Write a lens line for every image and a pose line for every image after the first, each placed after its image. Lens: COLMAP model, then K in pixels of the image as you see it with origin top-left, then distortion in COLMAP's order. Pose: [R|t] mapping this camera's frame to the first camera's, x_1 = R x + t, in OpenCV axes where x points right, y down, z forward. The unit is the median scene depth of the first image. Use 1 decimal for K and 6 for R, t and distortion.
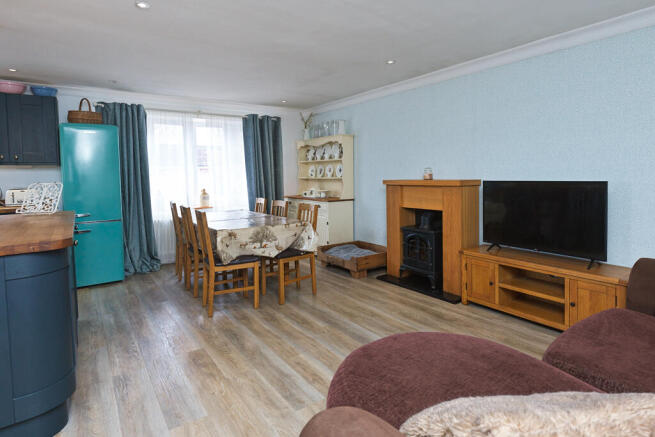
lens RADIAL K [[363.6, 0, 343.0], [0, 363.6, 189.5], [0, 0, 1]] dist [0.000885, -0.000003]
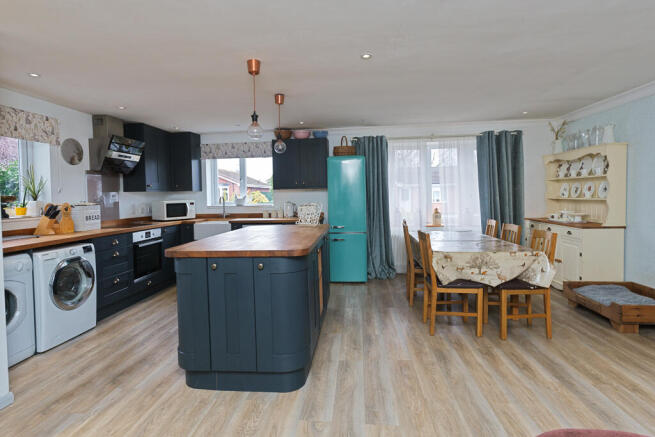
lens RADIAL K [[346.4, 0, 317.3], [0, 346.4, 205.6], [0, 0, 1]] dist [-0.001888, -0.001090]
pose [[0.735592, 0.022610, -0.677047, 0.053995], [-0.021388, 0.999720, 0.010149, -0.014587], [0.677087, 0.007015, 0.735870, 0.034537]]
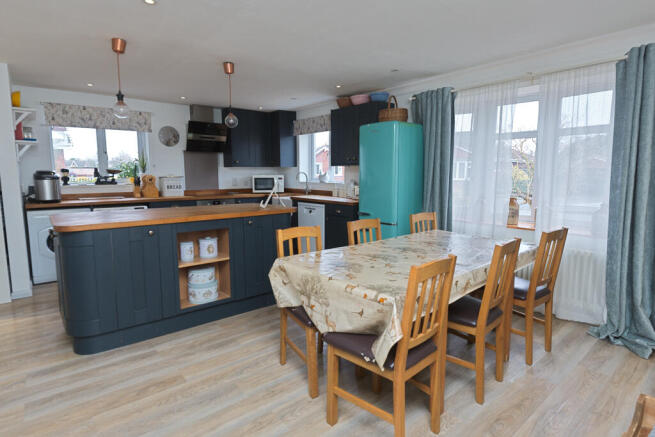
lens RADIAL K [[349.2, 0, 329.4], [0, 349.2, 214.6], [0, 0, 1]] dist [-0.002542, -0.000930]
pose [[0.069096, 0.135856, -0.988316, 0.240674], [-0.043266, 0.990160, 0.133085, -0.049749], [0.996671, 0.033565, 0.074294, 0.746199]]
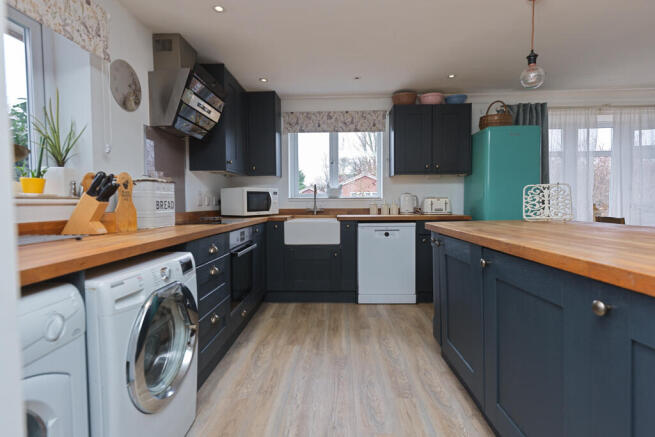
lens RADIAL K [[325.2, 0, 327.0], [0, 325.2, 215.9], [0, 0, 1]] dist [-0.000512, -0.000310]
pose [[0.785179, 0.037431, -0.618137, -0.508818], [-0.031516, 0.999293, 0.020478, 0.037282], [0.618466, 0.003403, 0.785804, 0.076557]]
